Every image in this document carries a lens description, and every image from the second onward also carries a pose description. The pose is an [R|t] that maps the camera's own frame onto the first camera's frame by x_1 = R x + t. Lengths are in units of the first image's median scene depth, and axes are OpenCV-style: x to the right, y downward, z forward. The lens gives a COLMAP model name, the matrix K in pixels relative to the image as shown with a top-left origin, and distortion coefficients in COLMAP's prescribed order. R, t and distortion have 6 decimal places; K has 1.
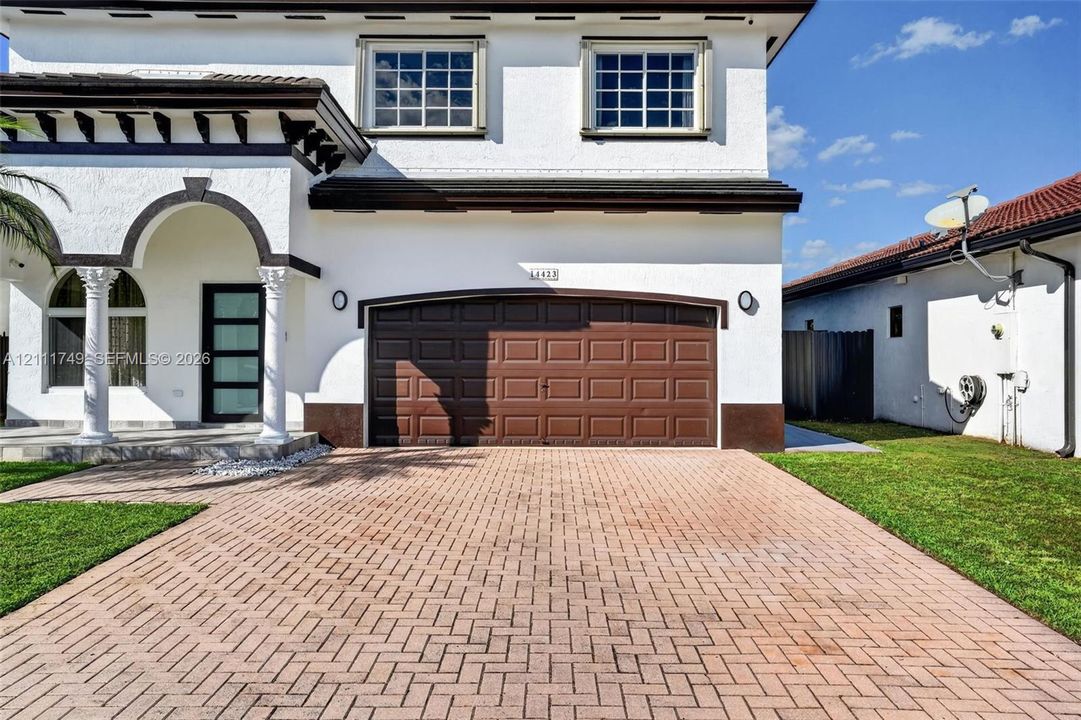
lens RADIAL K [[723.3, 0, 542.4], [0, 723.3, 349.6], [0, 0, 1]] dist [-0.006290, 0.017210]
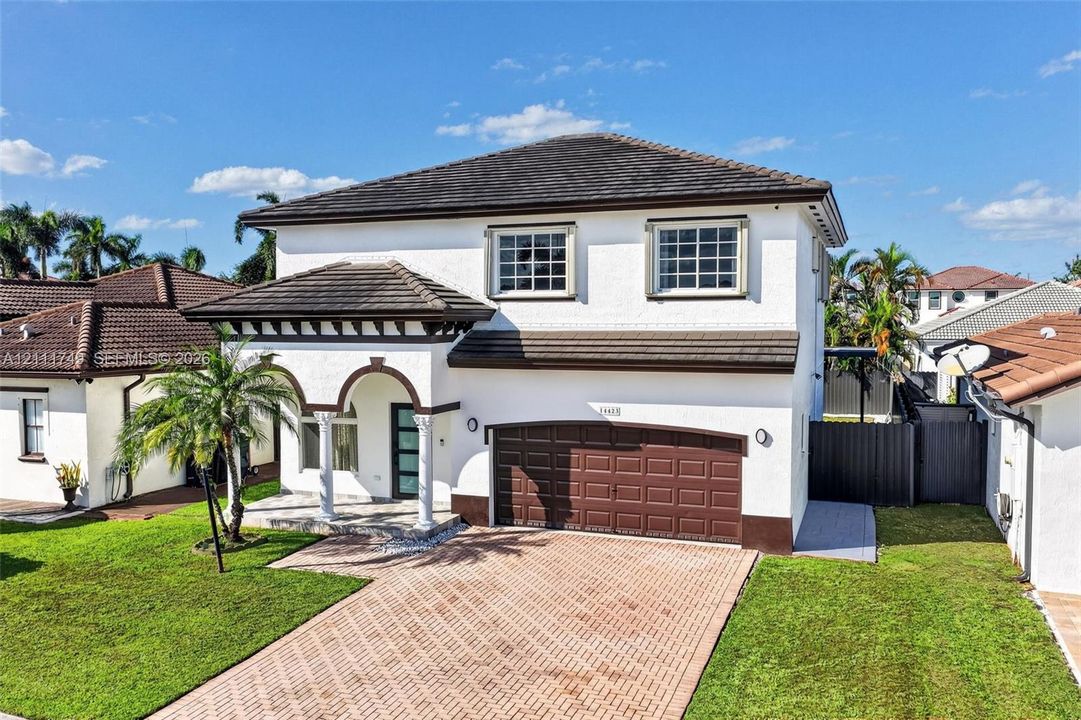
lens RADIAL K [[900.3, 0, 538.5], [0, 900.3, 366.7], [0, 0, 1]] dist [0.000292, 0.021363]
pose [[0.938484, 0.012133, -0.345109, 0.452205], [0.012627, 0.997509, 0.069407, -0.301823], [0.345091, -0.069495, 0.935993, -0.610304]]
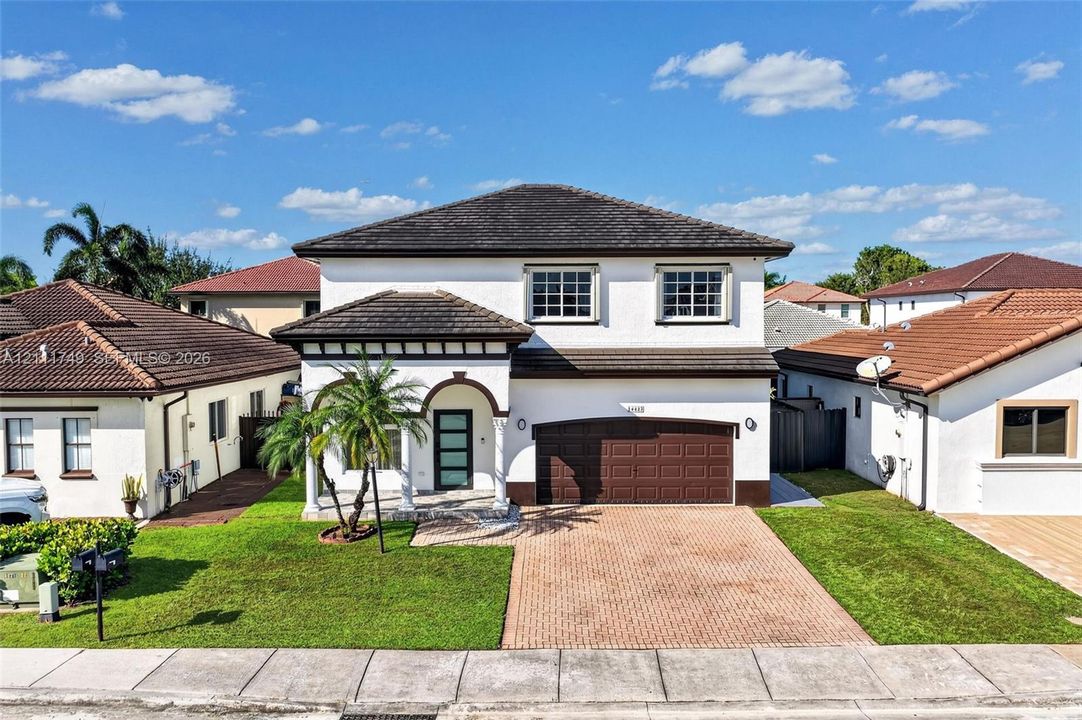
lens RADIAL K [[901.2, 0, 542.2], [0, 901.2, 368.0], [0, 0, 1]] dist [0.000292, 0.021363]
pose [[0.999965, -0.006974, 0.004697, -0.235478], [0.006644, 0.997736, 0.066921, -0.350674], [-0.005154, -0.066888, 0.997747, -1.186081]]
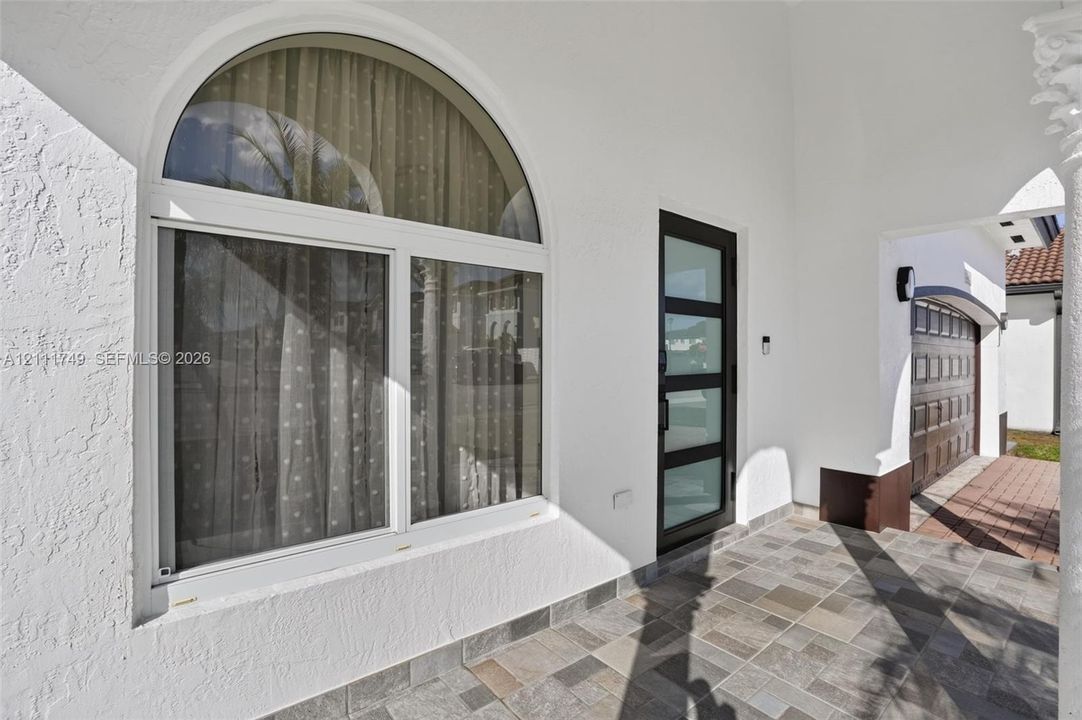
lens RADIAL K [[499.7, 0, 544.9], [0, 499.7, 357.6], [0, 0, 1]] dist [-0.054359, 0.017771]
pose [[0.766212, -0.000870, 0.642588, -0.725388], [-0.009964, 0.999863, 0.013234, -0.013108], [-0.642511, -0.016543, 0.766098, 0.880522]]
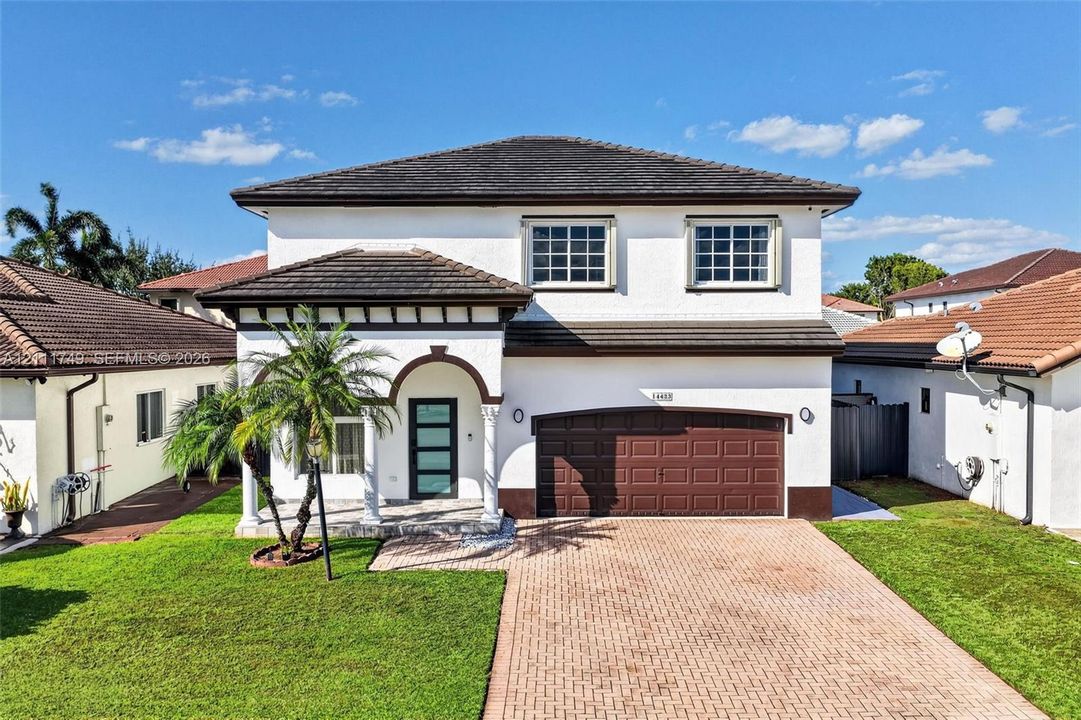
lens RADIAL K [[900.3, 0, 542.0], [0, 900.3, 365.9], [0, 0, 1]] dist [0.000292, 0.021363]
pose [[0.999974, -0.006770, 0.002447, -0.233964], [0.006658, 0.999052, 0.043014, -0.238153], [-0.002736, -0.042997, 0.999071, -0.741635]]
